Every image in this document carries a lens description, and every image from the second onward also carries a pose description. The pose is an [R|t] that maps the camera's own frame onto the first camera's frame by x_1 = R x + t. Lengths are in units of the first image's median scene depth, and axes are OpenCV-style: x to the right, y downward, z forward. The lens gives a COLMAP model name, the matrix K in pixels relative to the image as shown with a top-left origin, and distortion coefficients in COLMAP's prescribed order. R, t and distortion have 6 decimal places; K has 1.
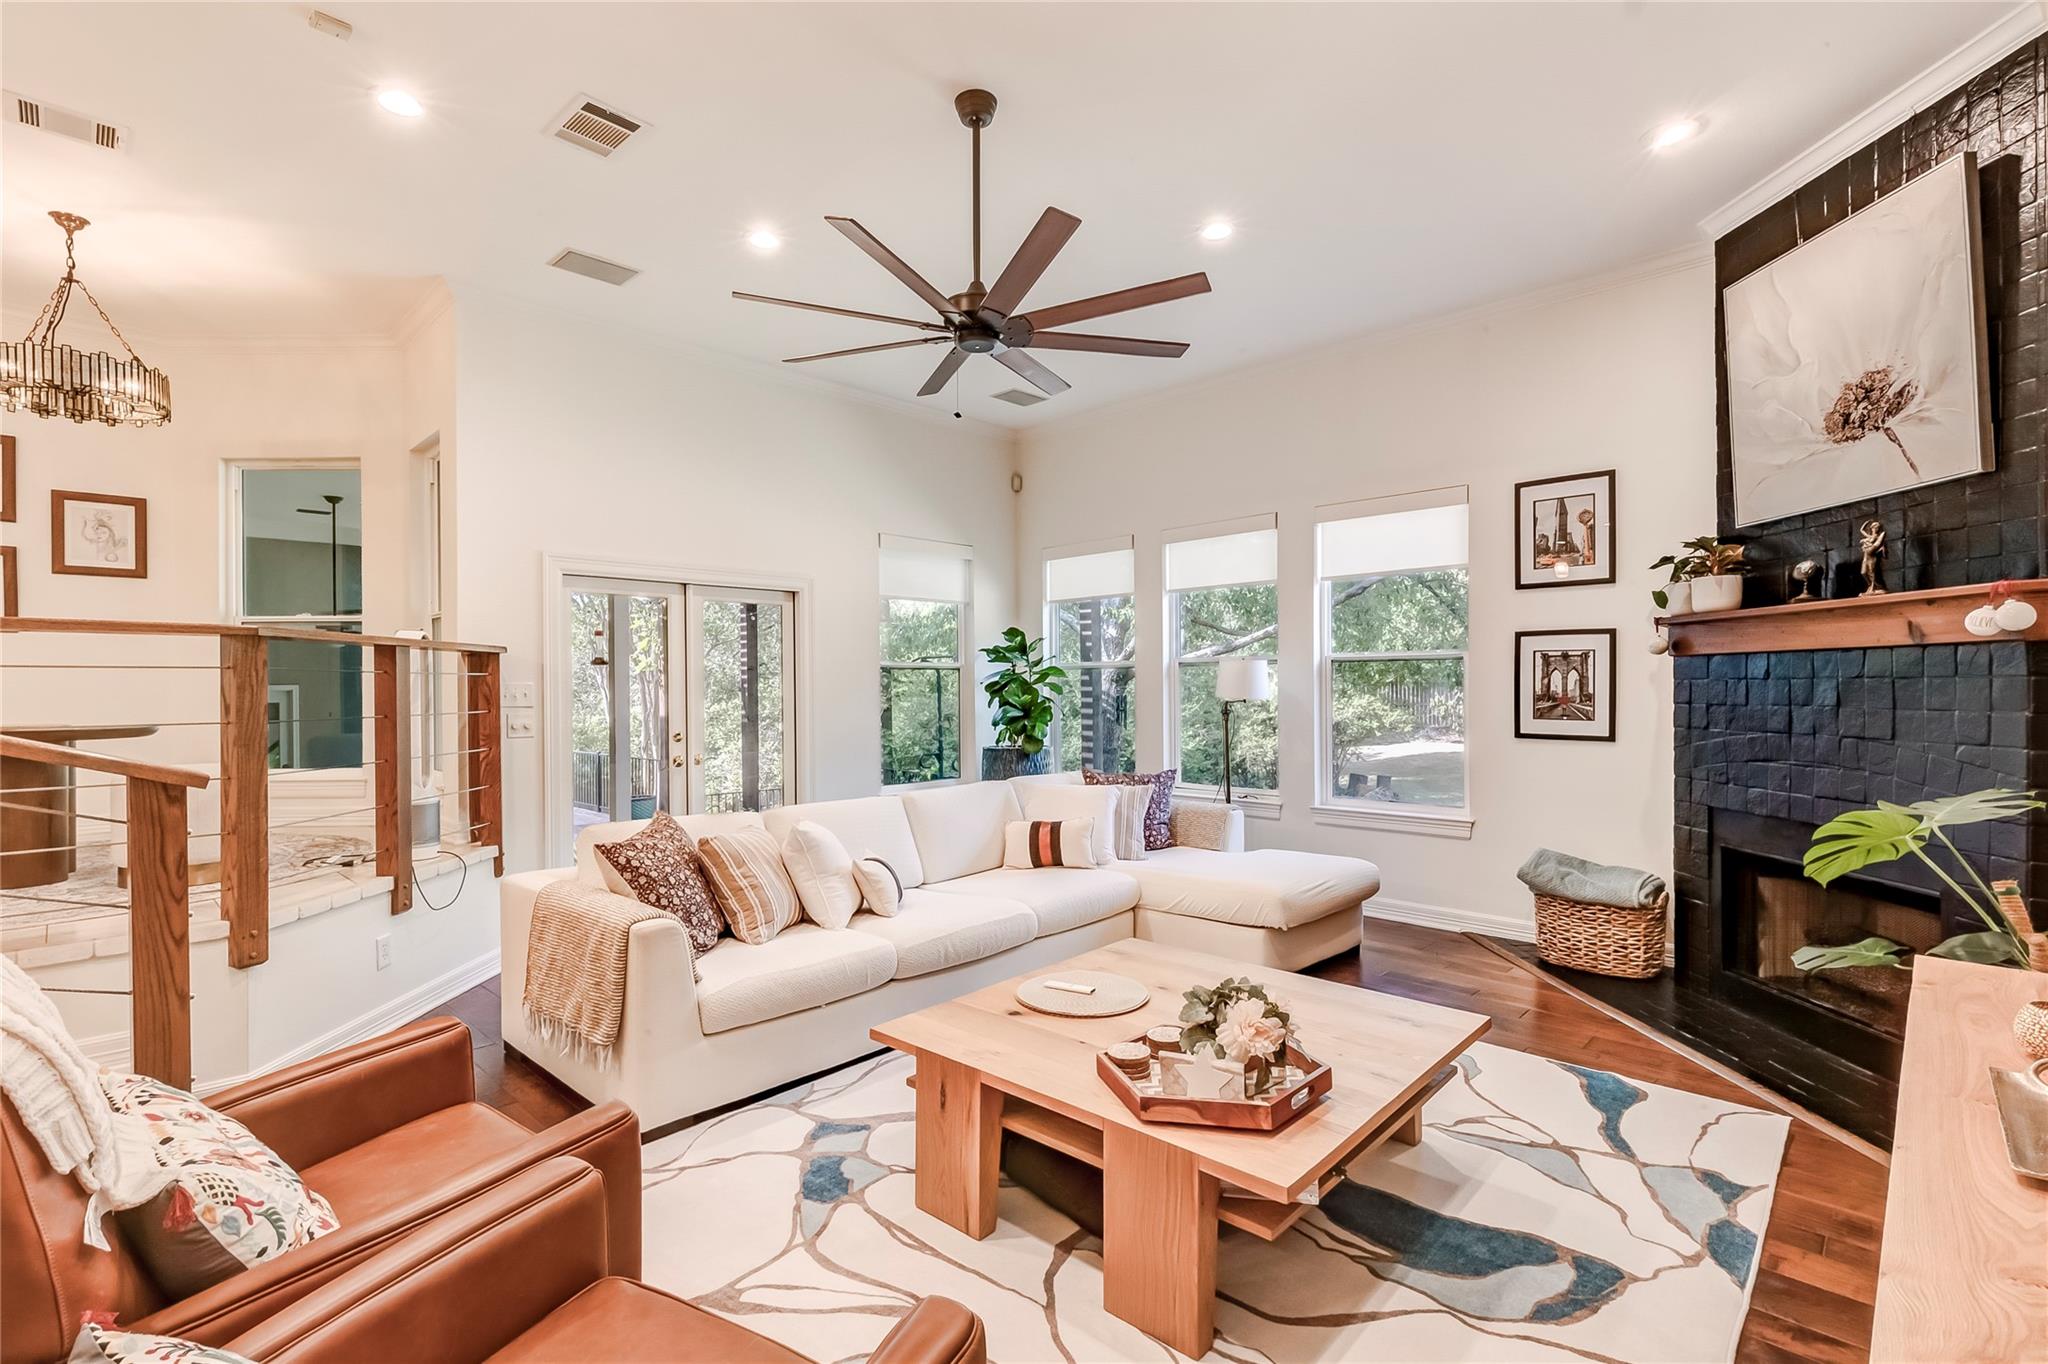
lens RADIAL K [[940.3, 0, 1021.6], [0, 940.3, 689.7], [0, 0, 1]] dist [0.001745, -0.000004]
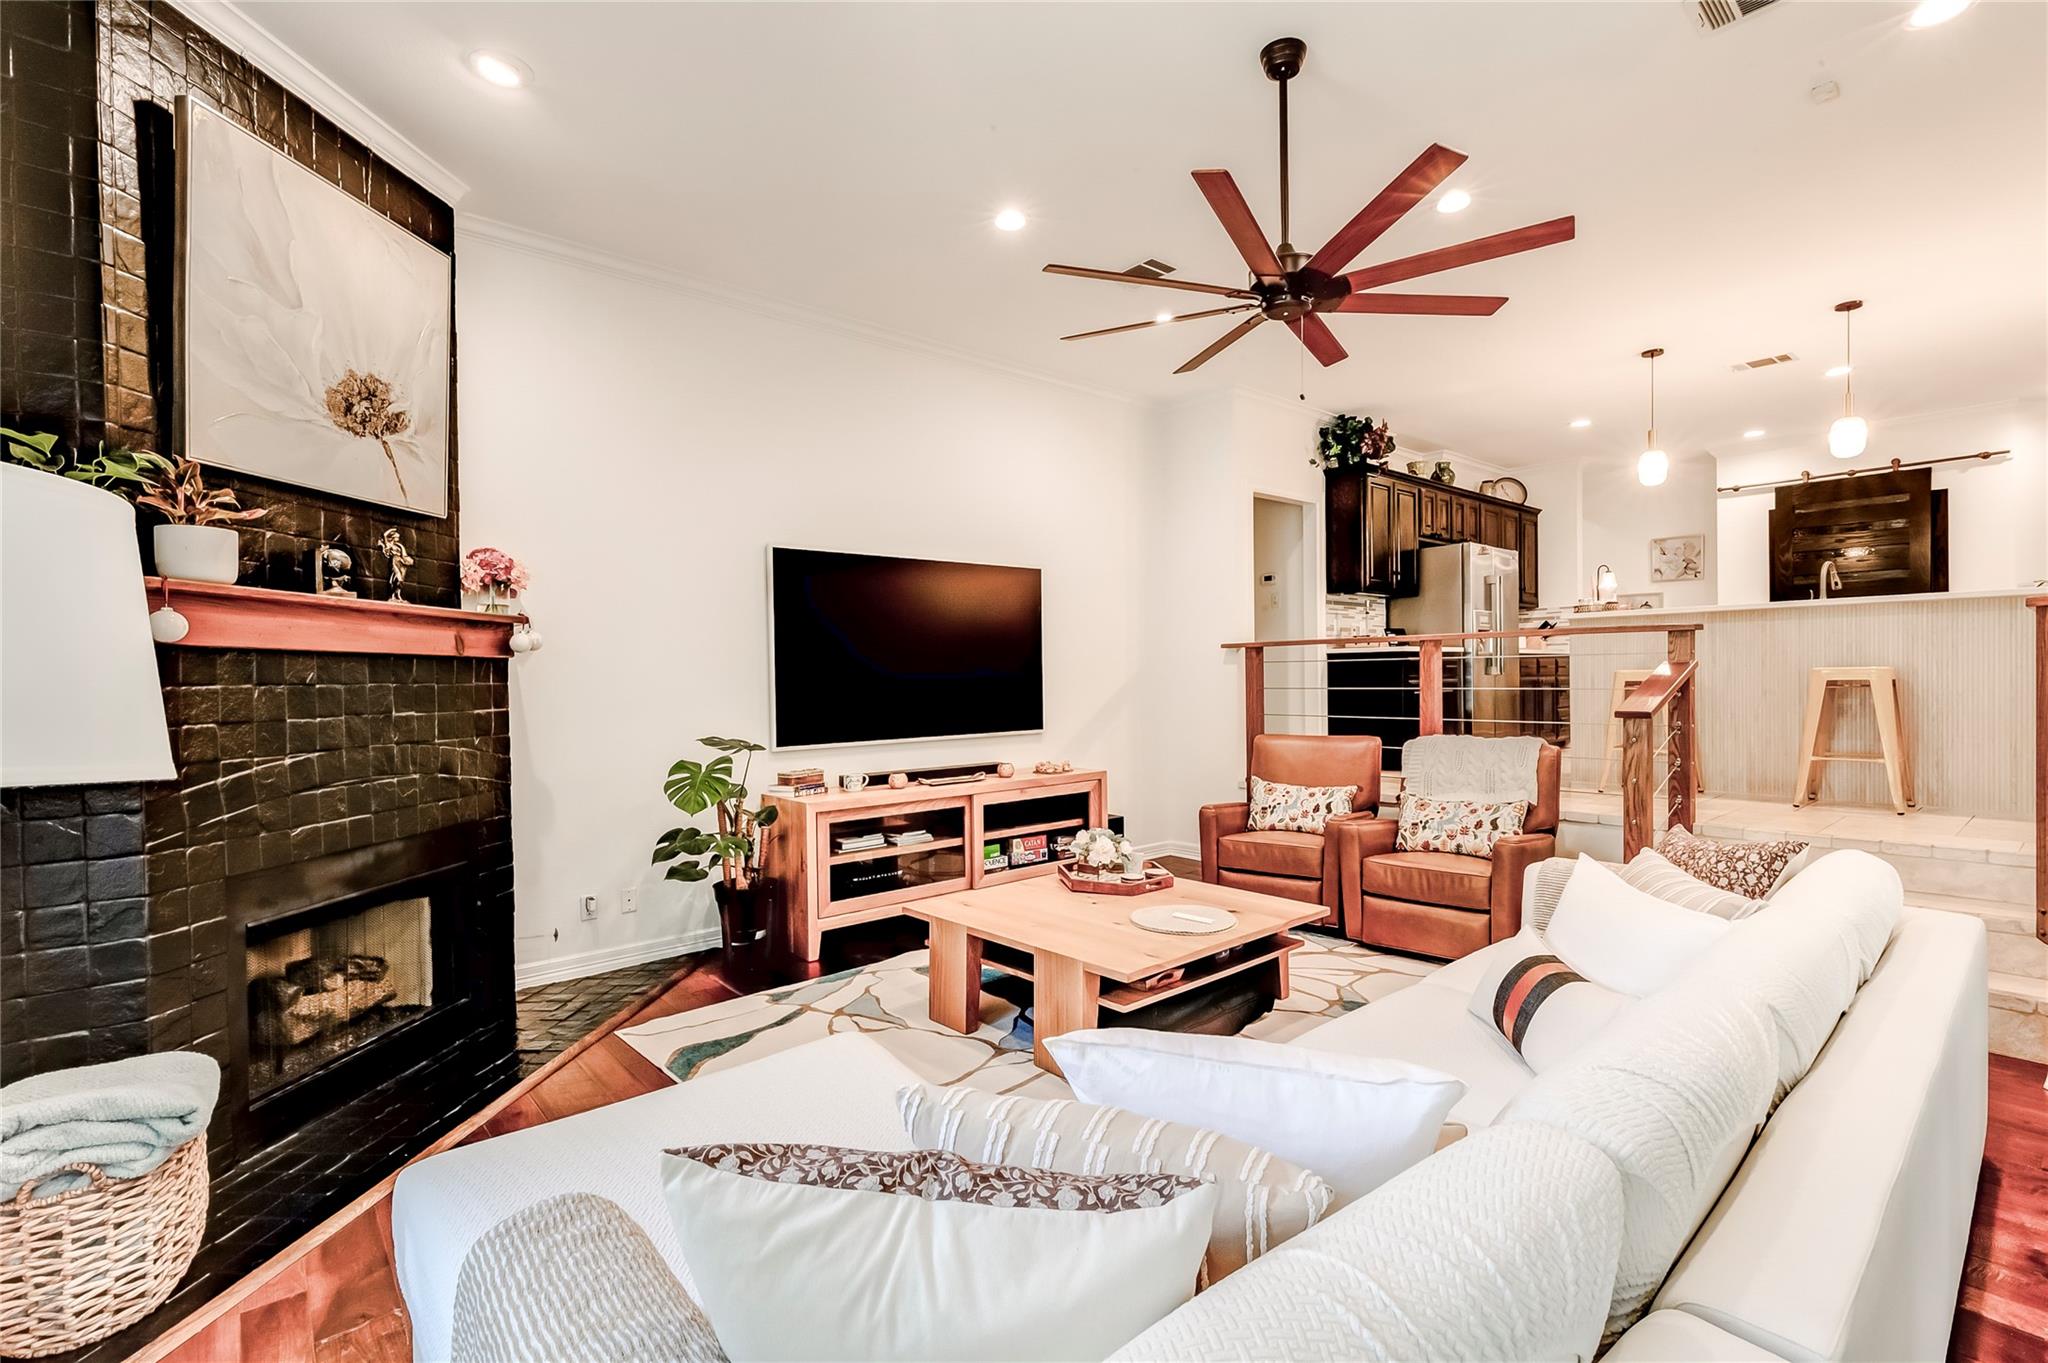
lens RADIAL K [[922.4, 0, 1026.5], [0, 922.4, 687.5], [0, 0, 1]] dist [0.003861, -0.000093]
pose [[-0.995174, 0.019250, 0.096220, 0.091520], [0.020688, 0.999688, 0.013964, -0.006009], [-0.095921, 0.015887, -0.995262, 1.376251]]
